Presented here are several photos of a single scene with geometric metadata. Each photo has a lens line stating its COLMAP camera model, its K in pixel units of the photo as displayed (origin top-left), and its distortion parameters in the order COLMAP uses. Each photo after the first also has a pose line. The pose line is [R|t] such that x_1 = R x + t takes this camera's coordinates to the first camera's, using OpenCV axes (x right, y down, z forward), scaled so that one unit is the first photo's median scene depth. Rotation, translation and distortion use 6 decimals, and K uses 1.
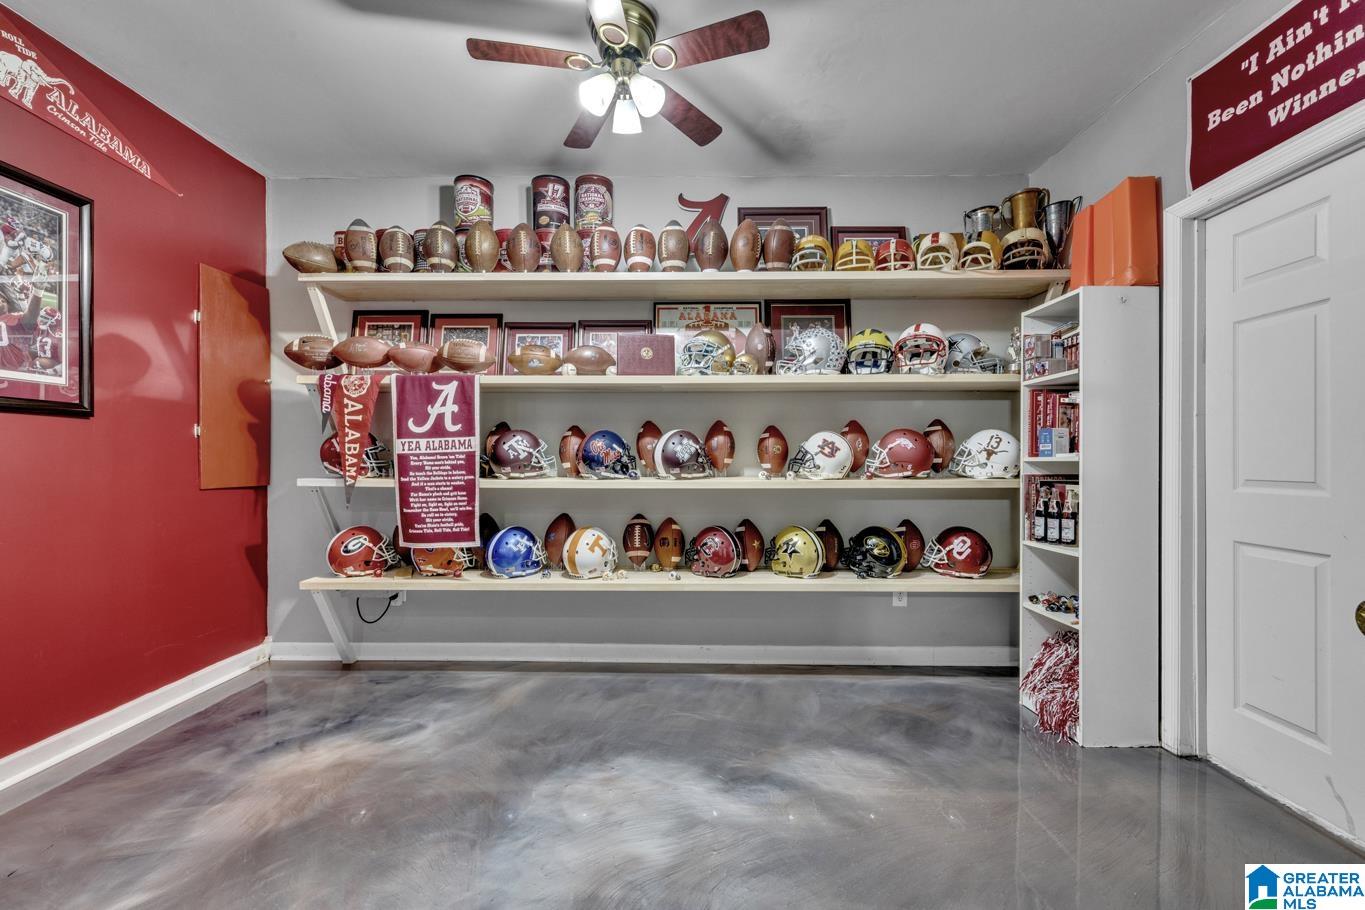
lens RADIAL K [[539.6, 0, 684.1], [0, 539.6, 456.3], [0, 0, 1]] dist [0.000689, -0.000132]
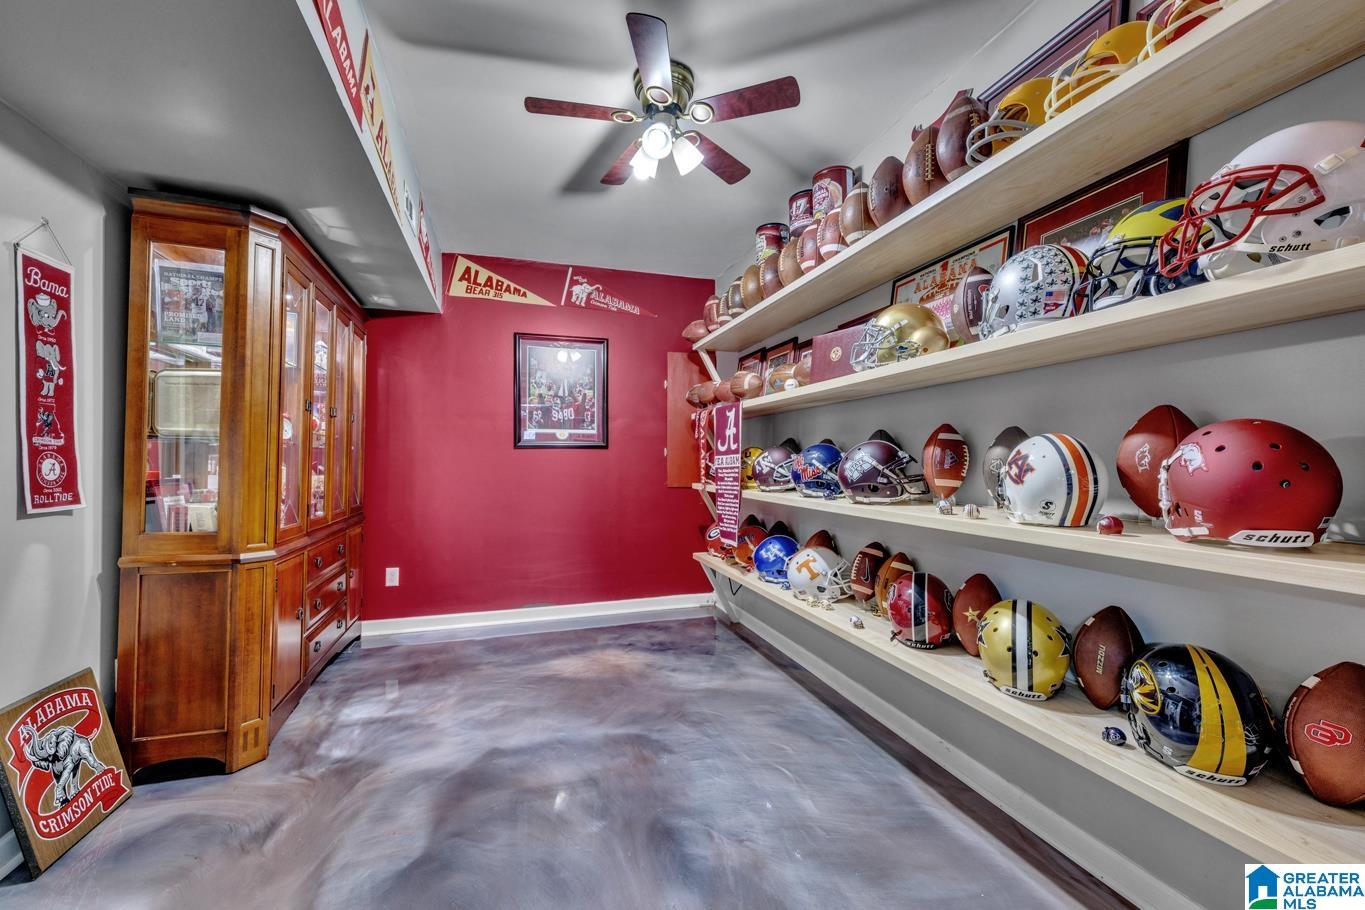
lens RADIAL K [[539.6, 0, 682.9], [0, 539.6, 457.9], [0, 0, 1]] dist [0.000689, -0.000132]
pose [[0.312288, -0.004717, -0.949976, 0.683211], [0.003423, 0.999987, -0.003840, -0.023224], [0.949981, -0.002052, 0.312300, 0.508545]]
